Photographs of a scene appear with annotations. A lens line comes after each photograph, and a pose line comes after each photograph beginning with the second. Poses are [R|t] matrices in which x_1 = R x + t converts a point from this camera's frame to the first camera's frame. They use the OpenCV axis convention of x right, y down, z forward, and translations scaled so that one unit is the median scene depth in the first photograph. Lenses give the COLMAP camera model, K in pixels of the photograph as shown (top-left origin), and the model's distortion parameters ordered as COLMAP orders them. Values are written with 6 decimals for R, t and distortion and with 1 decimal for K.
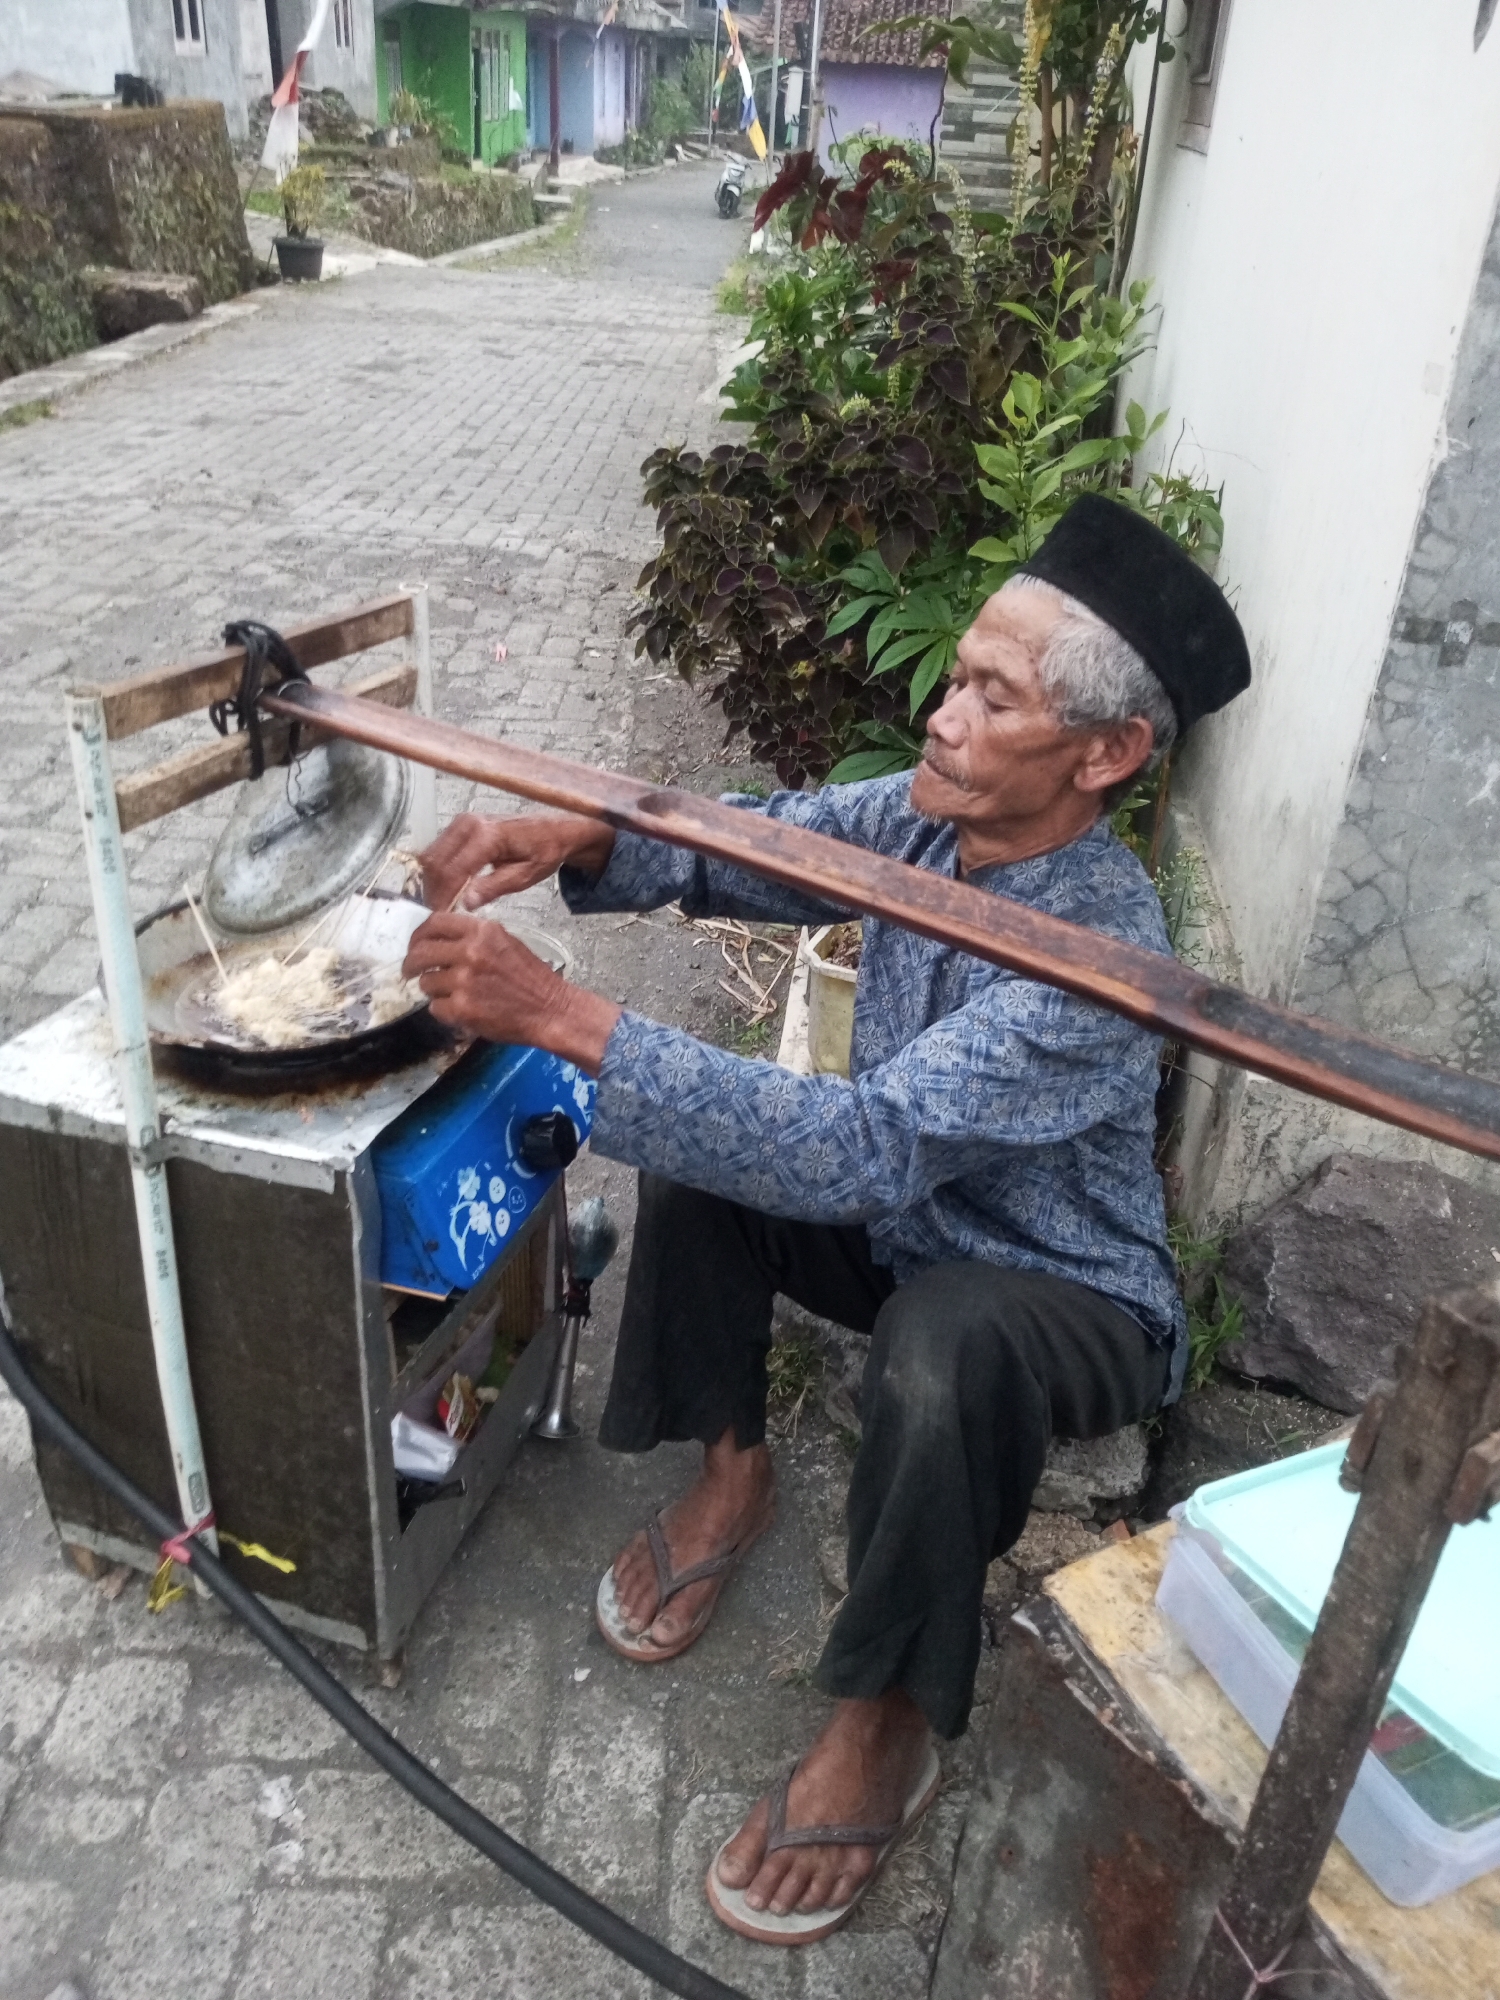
lens RADIAL K [[1611.2, 0, 780.5], [0, 1611.2, 1002.6], [0, 0, 1]] dist [0.106046, -0.195731]
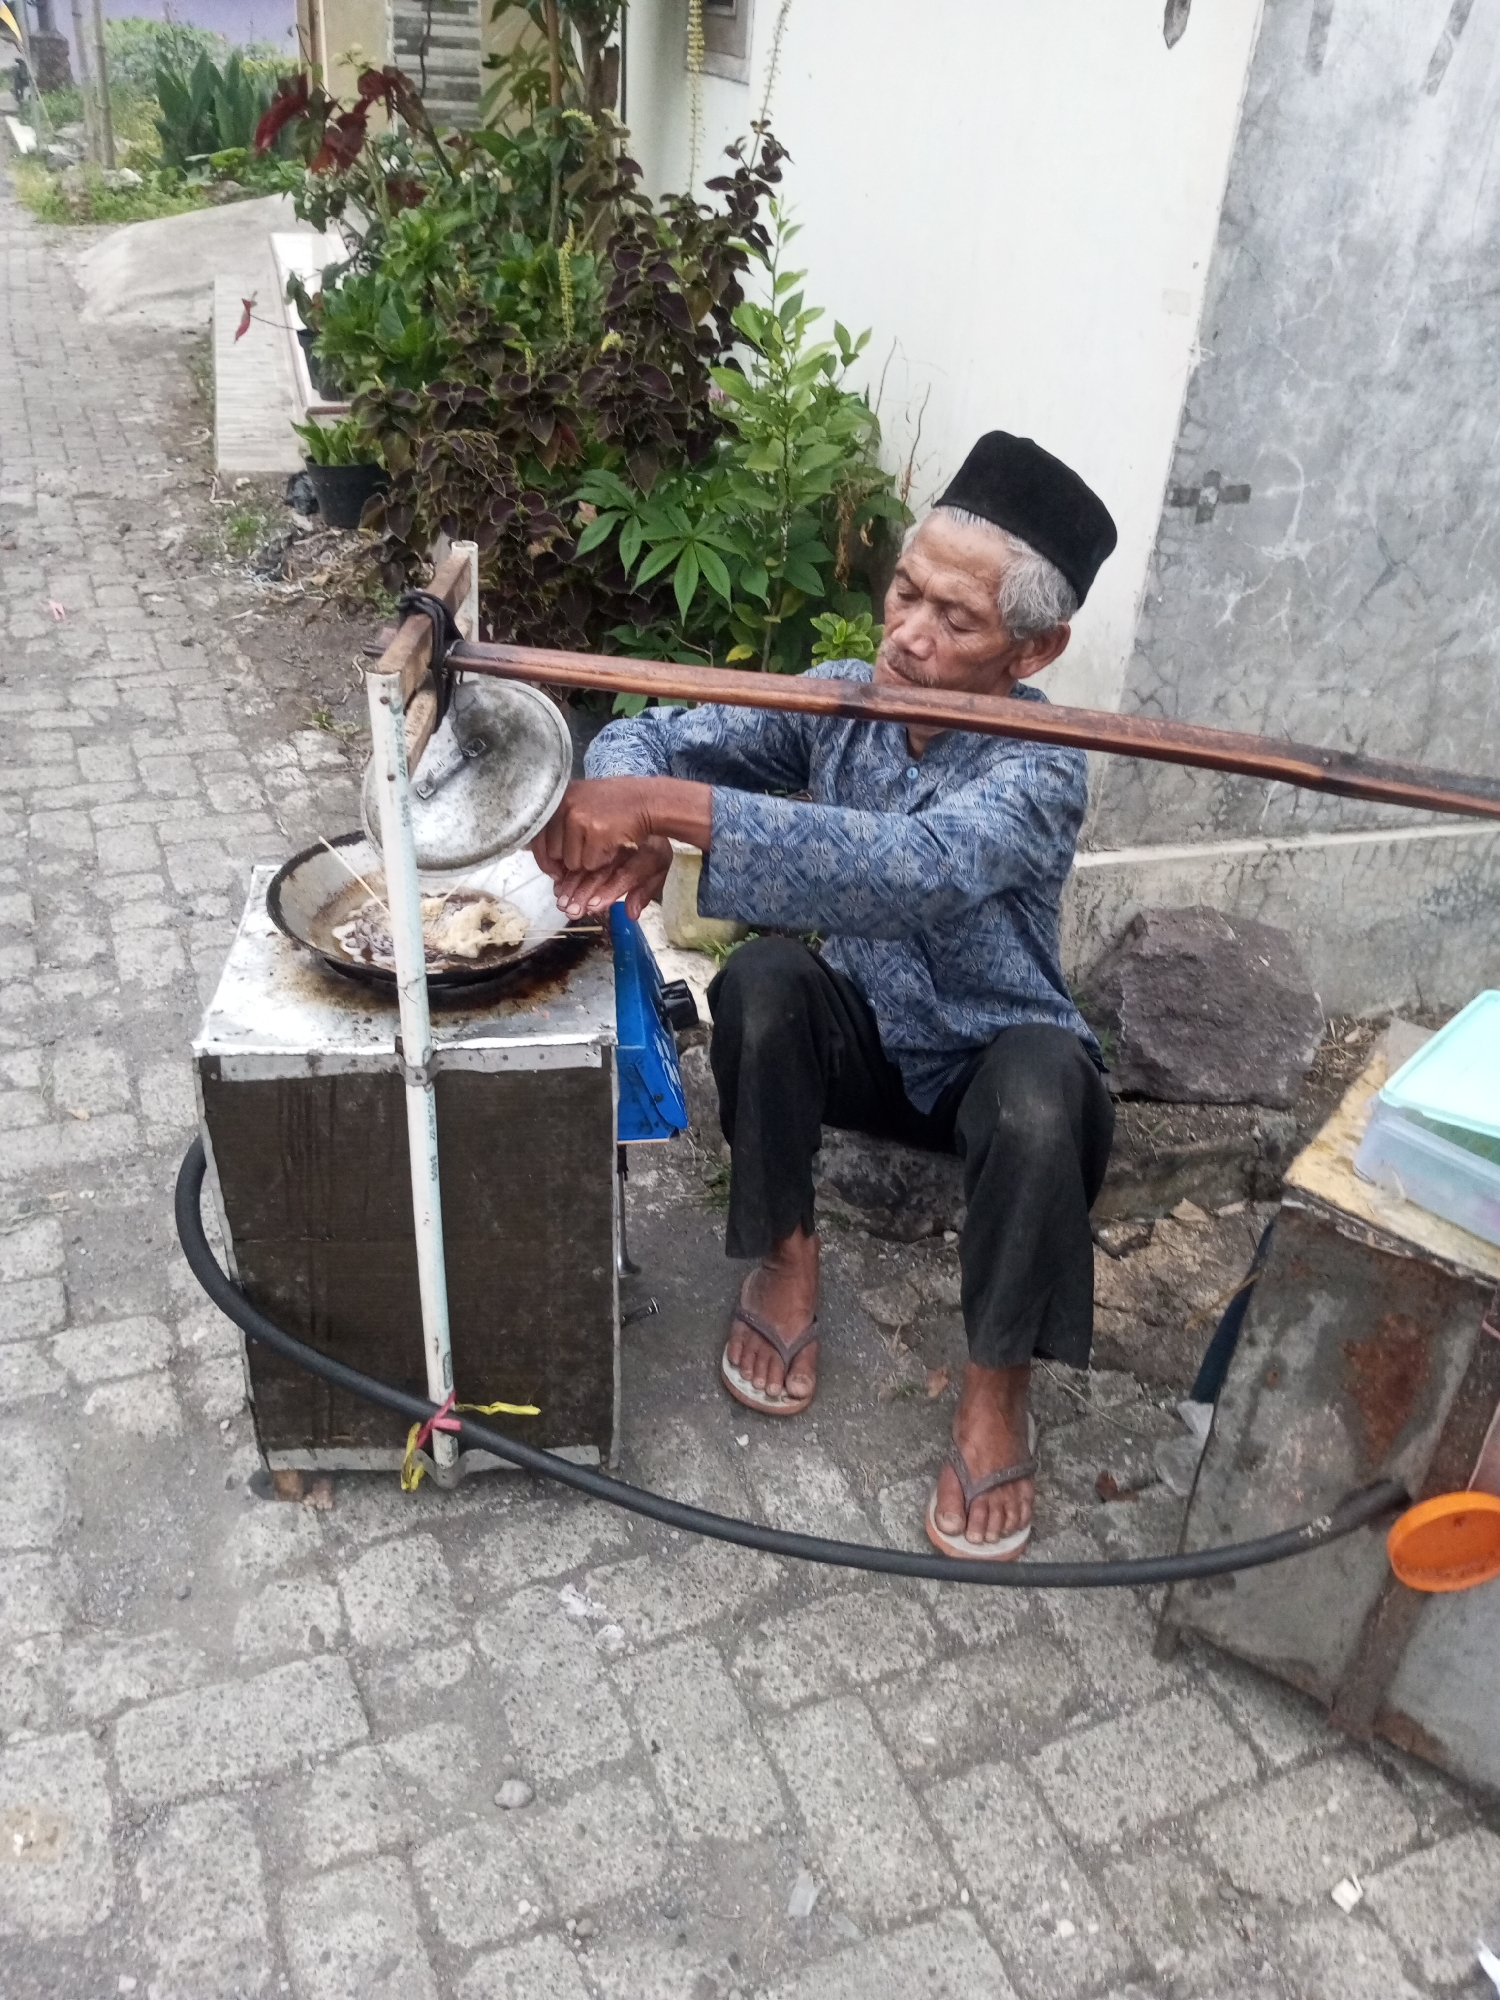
lens RADIAL K [[1611.2, 0, 780.5], [0, 1611.2, 1002.6], [0, 0, 1]] dist [0.106046, -0.195731]
pose [[0.914016, -0.204920, 0.350118, -0.445760], [0.183192, 0.978527, 0.094479, -0.012671], [-0.361961, -0.022216, 0.931929, -0.116197]]
